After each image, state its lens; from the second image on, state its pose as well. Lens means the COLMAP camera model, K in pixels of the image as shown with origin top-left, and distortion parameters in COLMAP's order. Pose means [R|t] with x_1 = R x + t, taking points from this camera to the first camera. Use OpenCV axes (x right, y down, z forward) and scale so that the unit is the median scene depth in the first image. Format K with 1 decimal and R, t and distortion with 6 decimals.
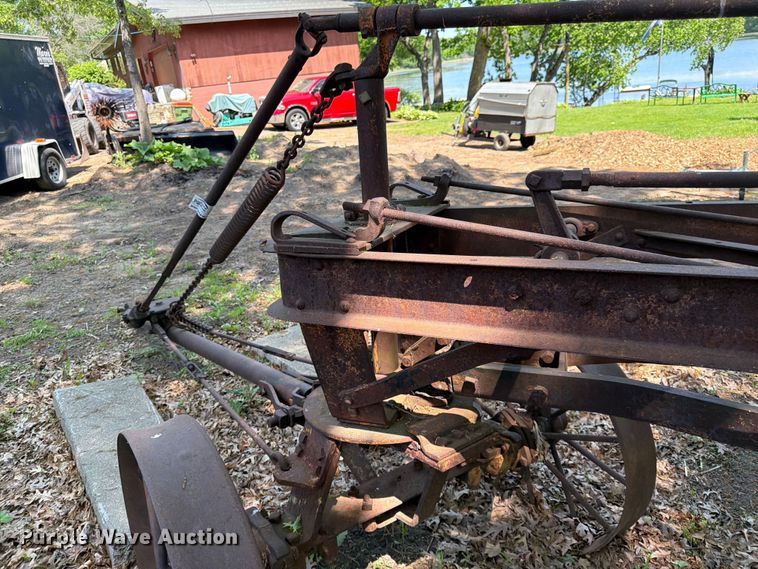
lens RADIAL K [[537.3, 0, 376.9], [0, 537.3, 287.4], [0, 0, 1]] dist [0.048987, -0.067202]
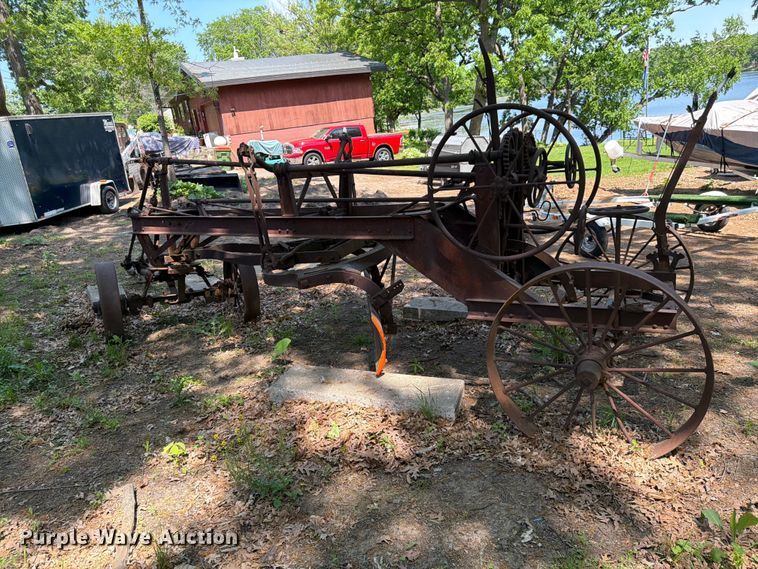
lens RADIAL K [[537.3, 0, 384.1], [0, 537.3, 285.0], [0, 0, 1]] dist [0.048987, -0.067202]
pose [[0.995719, 0.017318, -0.090790, 0.244739], [-0.022958, 0.997846, -0.061450, 0.075542], [0.089530, 0.063271, 0.993972, -0.335230]]
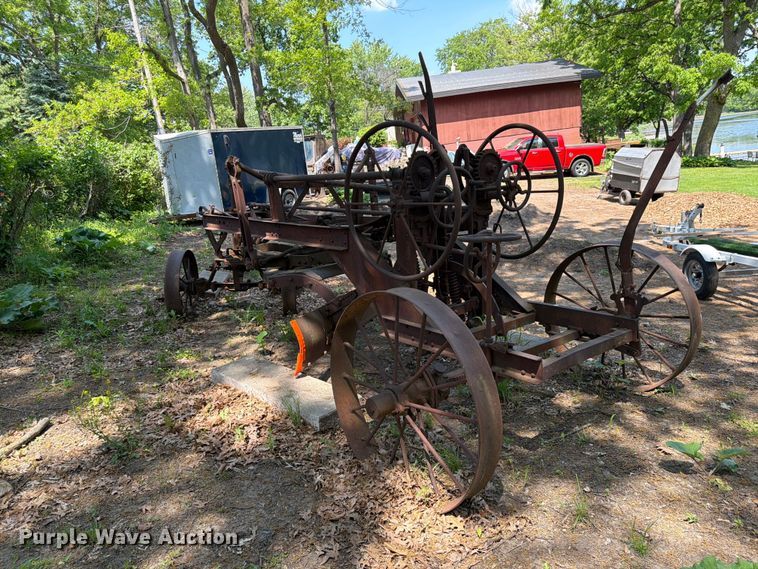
lens RADIAL K [[537.3, 0, 377.1], [0, 537.3, 282.9], [0, 0, 1]] dist [0.048987, -0.067202]
pose [[0.867661, 0.123773, -0.481503, 0.422125], [-0.164341, 0.985474, -0.042820, 0.056988], [0.469209, 0.116284, 0.875398, -0.290099]]
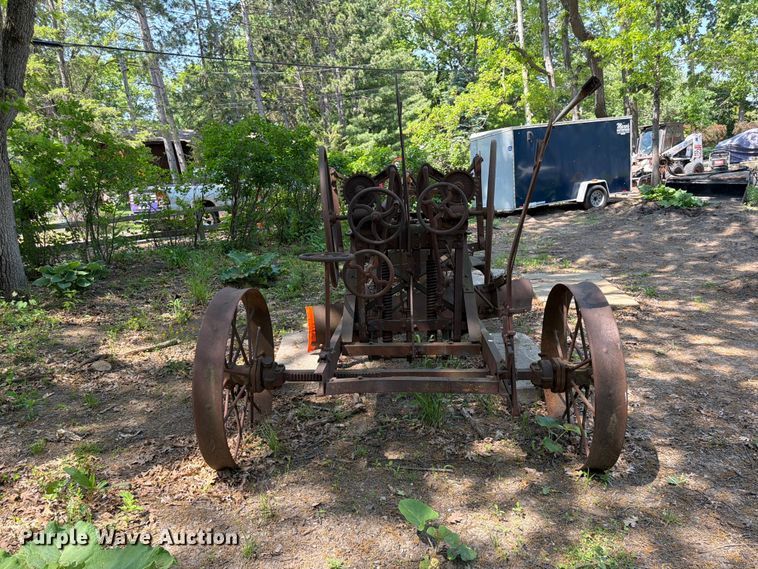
lens RADIAL K [[537.3, 0, 376.3], [0, 537.3, 281.6], [0, 0, 1]] dist [0.048987, -0.067202]
pose [[0.312741, 0.234473, -0.920443, 0.614497], [-0.284277, 0.947739, 0.144837, -0.021149], [0.906300, 0.216364, 0.363051, -0.115263]]
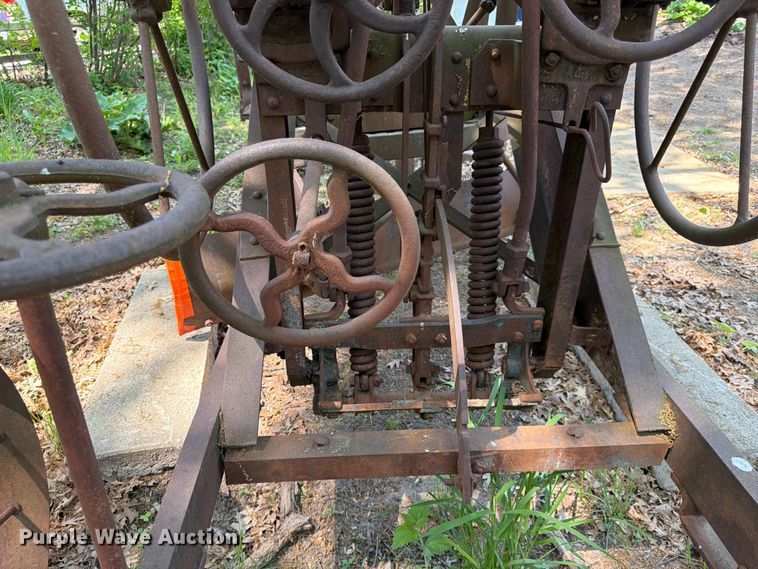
lens RADIAL K [[537.3, 0, 377.0], [0, 537.3, 289.3], [0, 0, 1]] dist [0.048987, -0.067202]
pose [[0.406947, 0.489150, -0.771444, 0.385965], [-0.299242, 0.869323, 0.393359, -0.004683], [0.863046, 0.070772, 0.500143, -0.033681]]
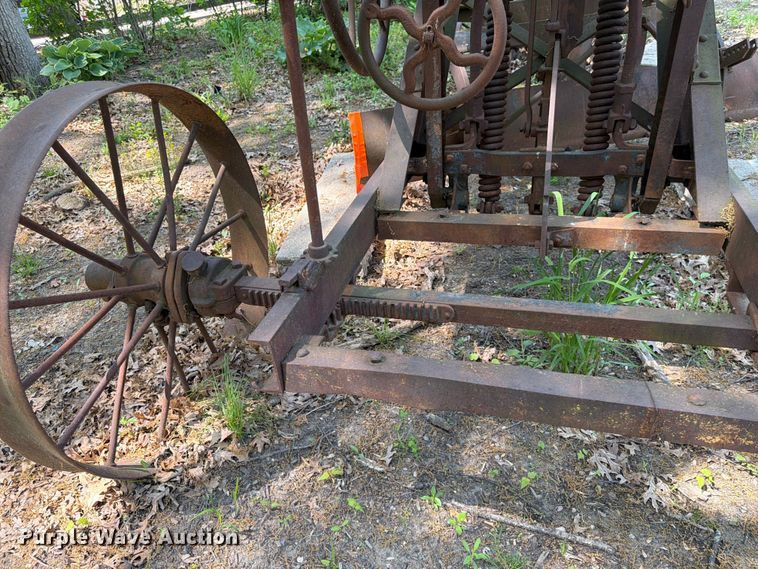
lens RADIAL K [[537.3, 0, 376.5], [0, 537.3, 289.7], [0, 0, 1]] dist [0.048987, -0.067202]
pose [[0.104972, 0.587694, -0.802245, 0.443690], [-0.225389, 0.799769, 0.556389, 0.003587], [0.968597, 0.122412, 0.216414, -0.035949]]
